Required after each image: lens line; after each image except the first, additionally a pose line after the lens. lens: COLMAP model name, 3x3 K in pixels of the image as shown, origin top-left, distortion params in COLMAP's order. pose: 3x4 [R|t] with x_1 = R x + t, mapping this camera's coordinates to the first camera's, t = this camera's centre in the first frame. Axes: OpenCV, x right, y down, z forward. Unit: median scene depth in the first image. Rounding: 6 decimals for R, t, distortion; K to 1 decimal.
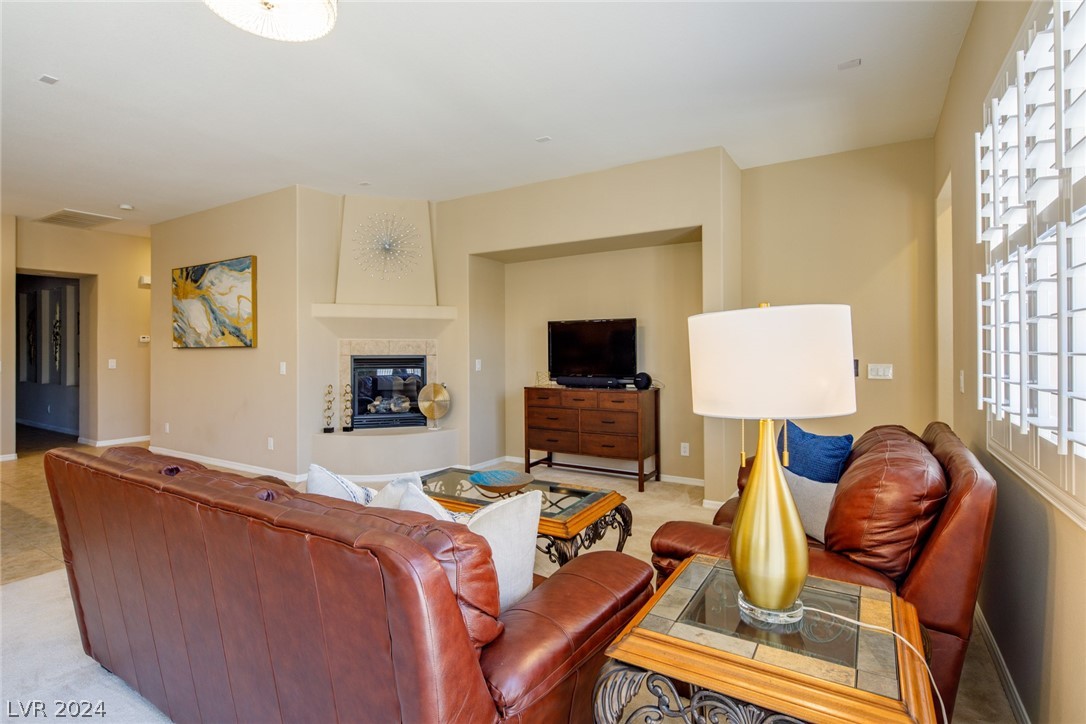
lens RADIAL K [[528.1, 0, 543.9], [0, 528.1, 351.8], [0, 0, 1]] dist [-0.001176, -0.000049]
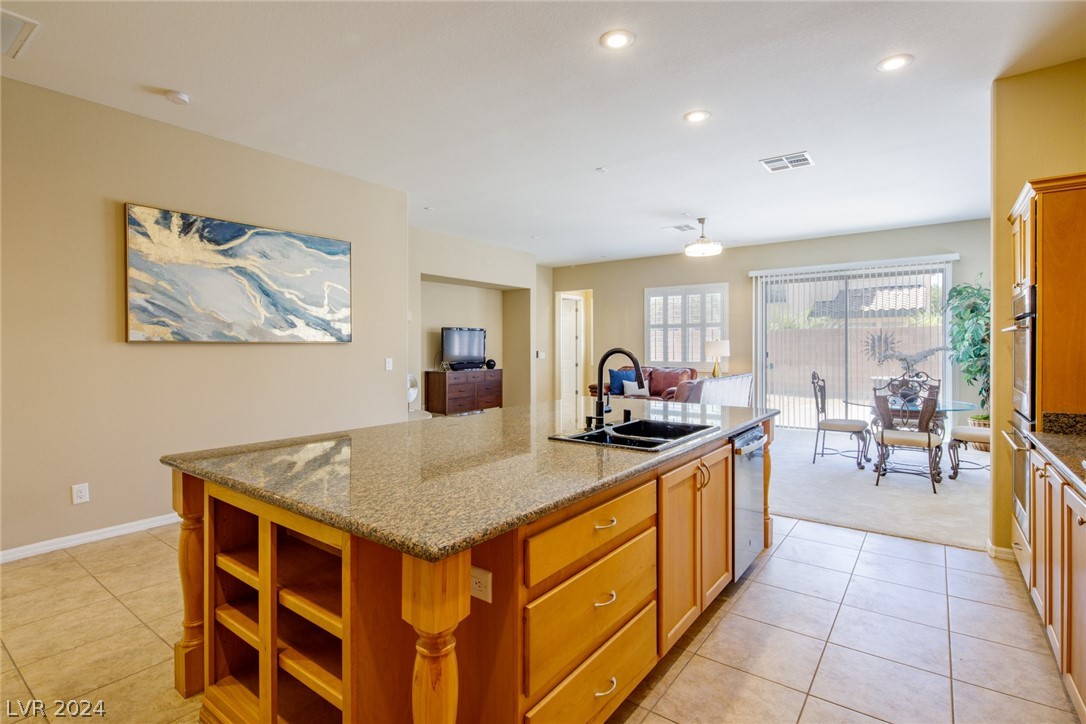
lens RADIAL K [[528.1, 0, 542.2], [0, 528.1, 354.0], [0, 0, 1]] dist [-0.001176, -0.000049]
pose [[0.085367, -0.009702, 0.996302, -1.598708], [0.004783, 0.999945, 0.009328, 0.003532], [-0.996338, 0.003969, 0.085408, 0.667165]]
